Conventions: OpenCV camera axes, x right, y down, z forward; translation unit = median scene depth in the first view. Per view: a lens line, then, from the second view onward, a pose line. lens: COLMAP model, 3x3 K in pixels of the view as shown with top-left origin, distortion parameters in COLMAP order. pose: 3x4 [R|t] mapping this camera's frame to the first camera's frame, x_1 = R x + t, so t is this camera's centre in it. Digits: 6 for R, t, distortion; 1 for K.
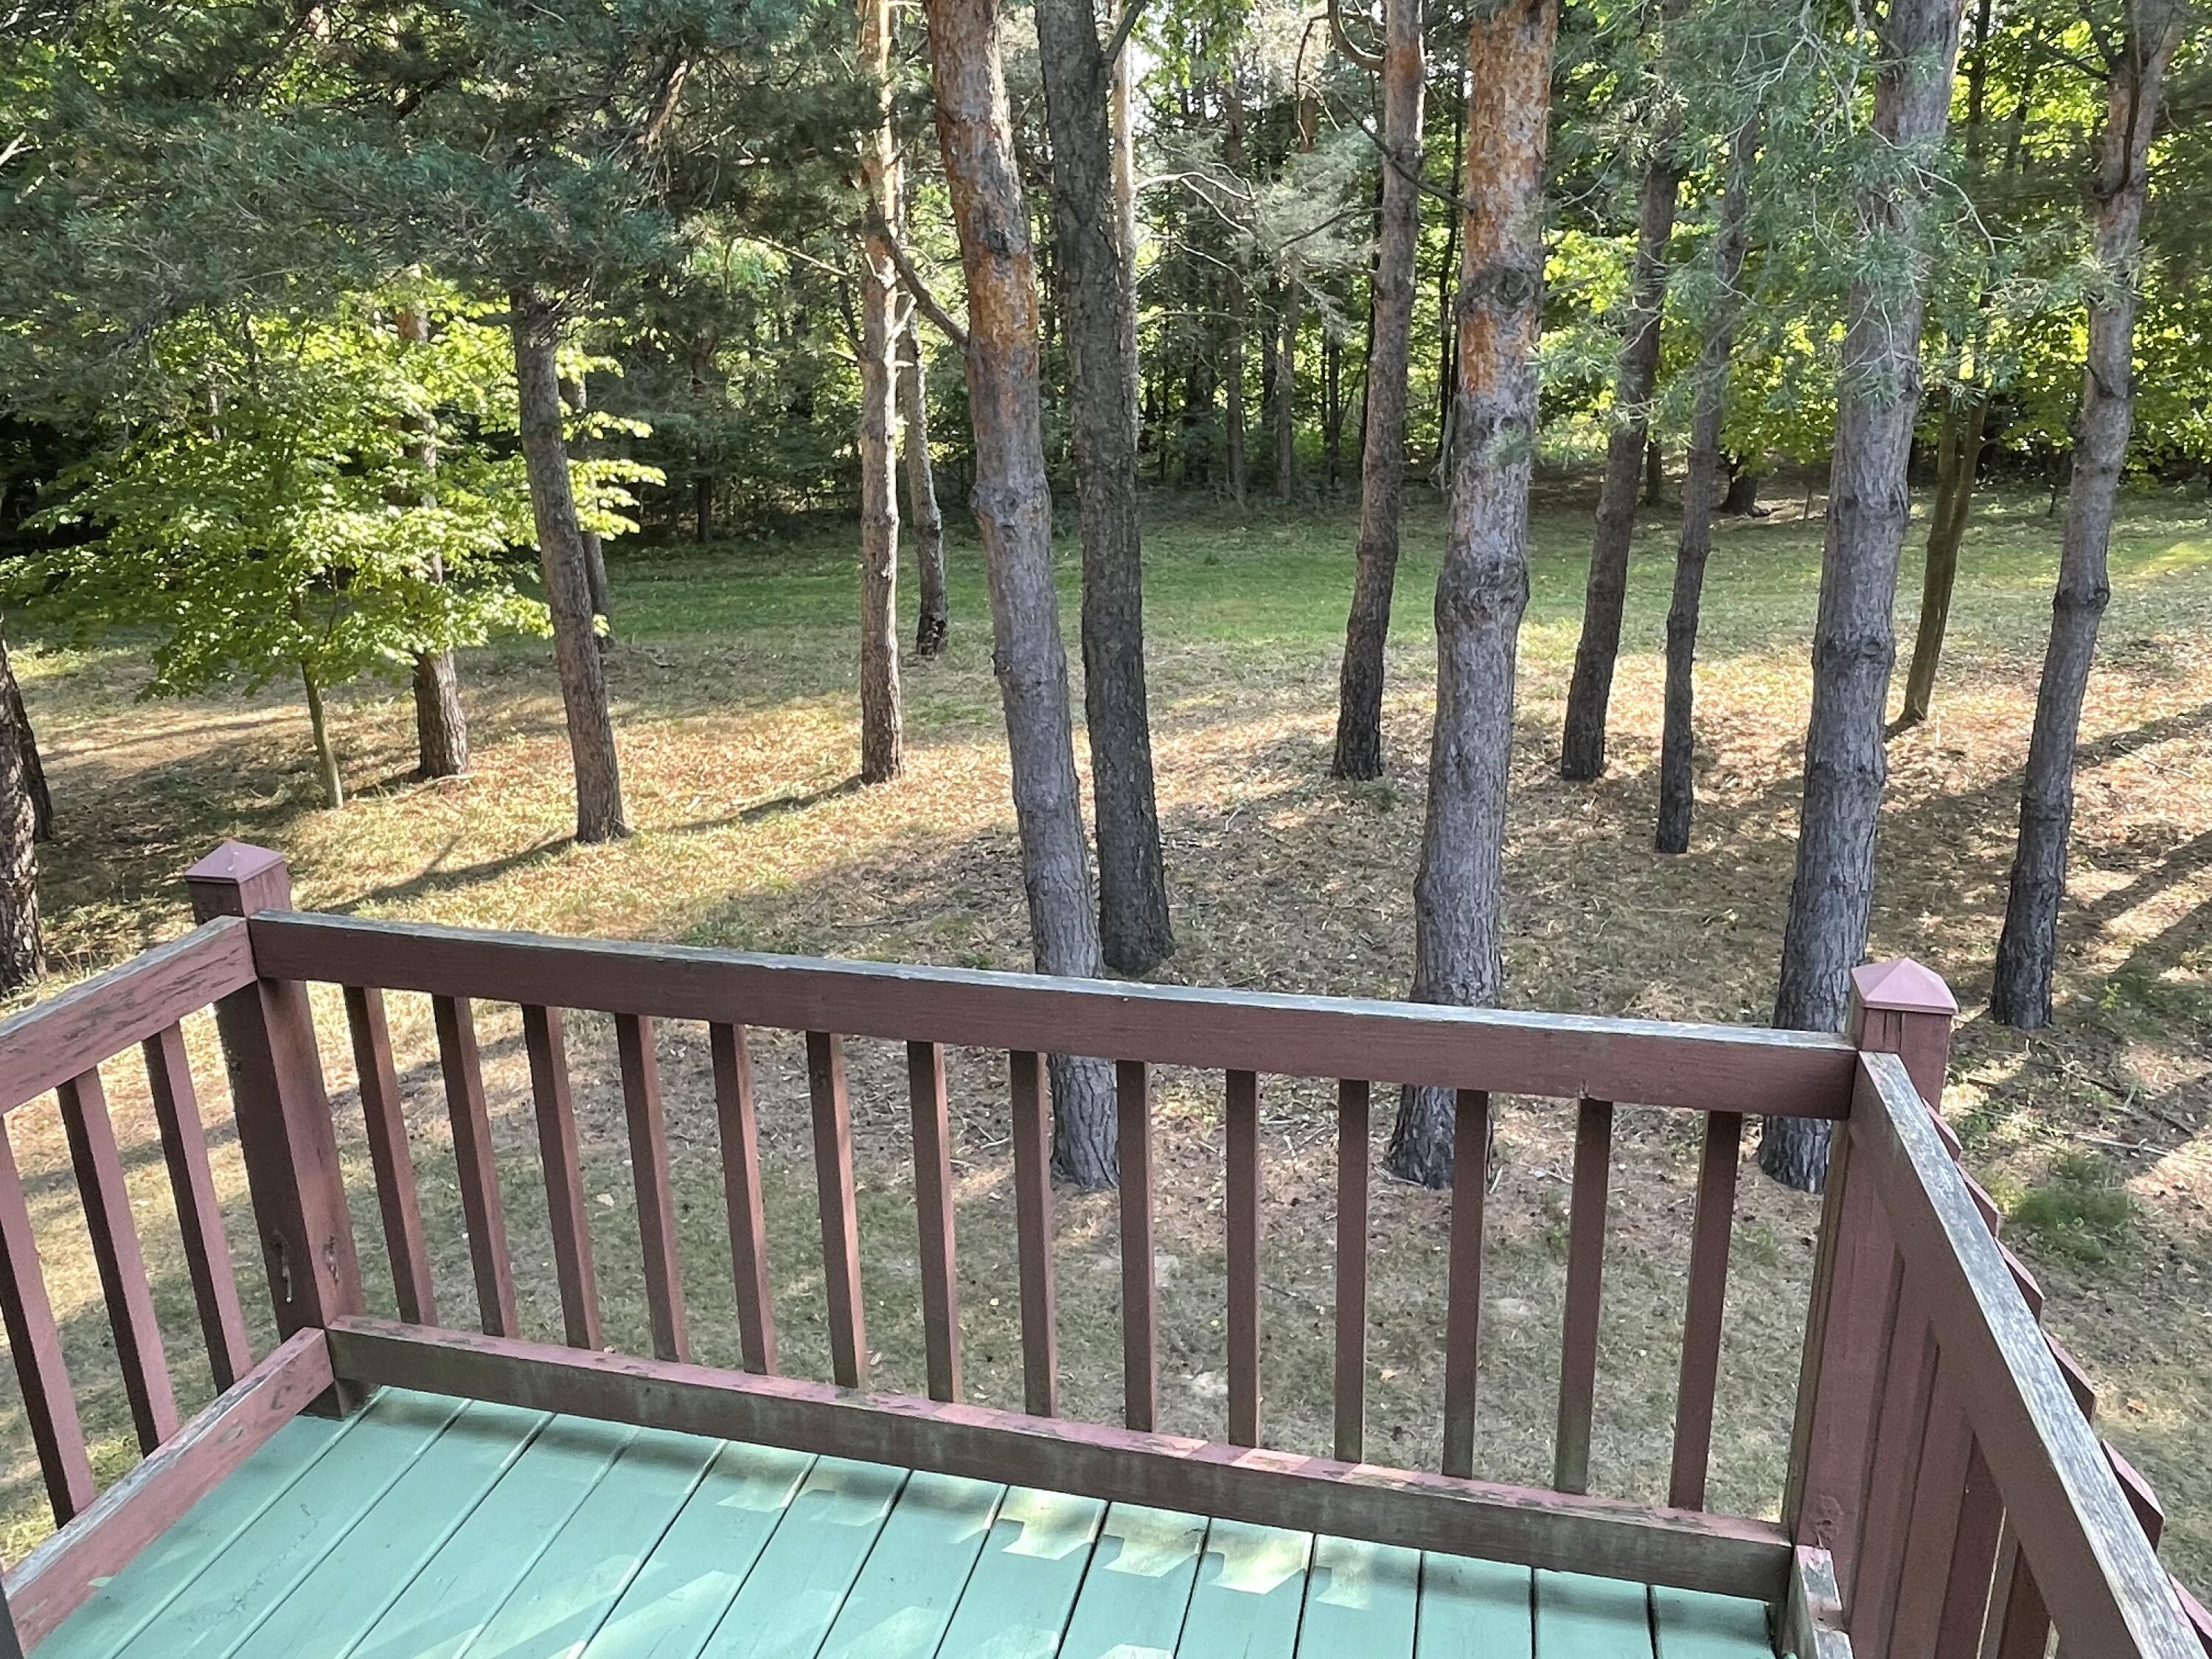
lens RADIAL K [[1638.6, 0, 1106.1], [0, 1638.6, 825.7], [0, 0, 1]] dist [-0.000821, -0.000357]
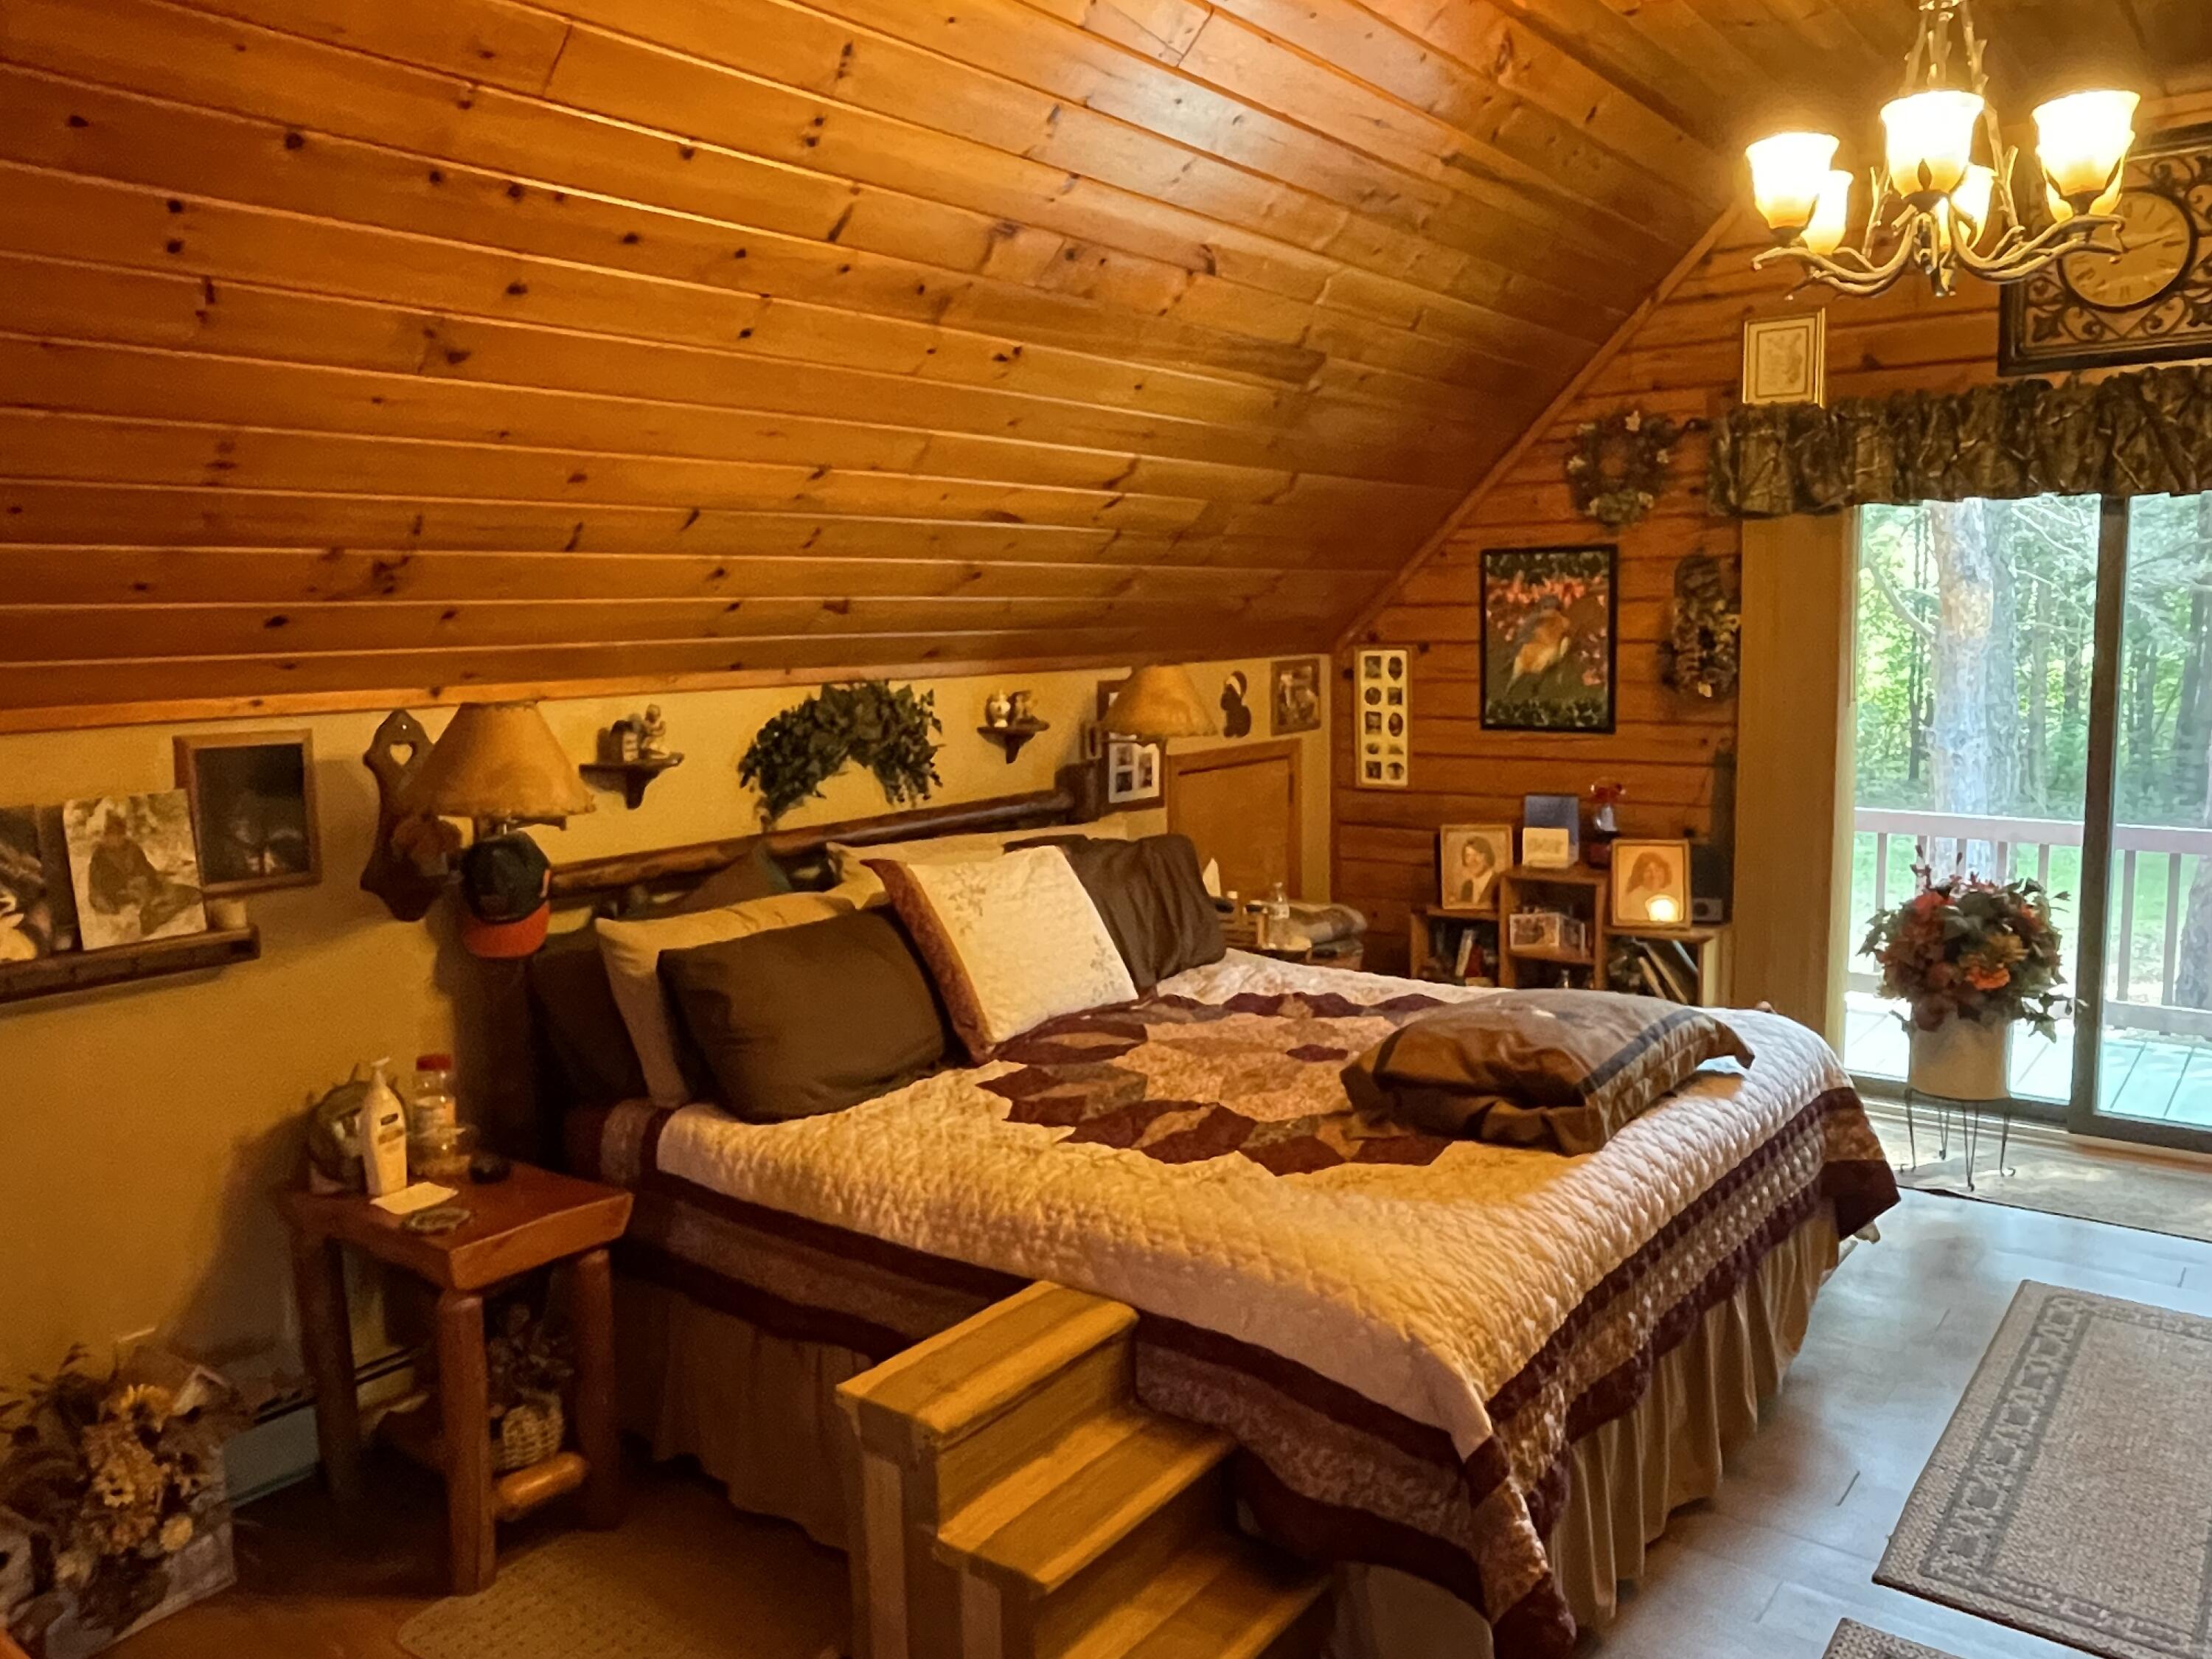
lens RADIAL K [[1638.6, 0, 1107.0], [0, 1638.6, 829.2], [0, 0, 1]] dist [-0.000821, -0.000357]
pose [[0.913086, 0.052861, -0.404326, -0.056779], [-0.124953, 0.980132, -0.154039, 0.072979], [0.388150, 0.191172, 0.901550, -0.218723]]
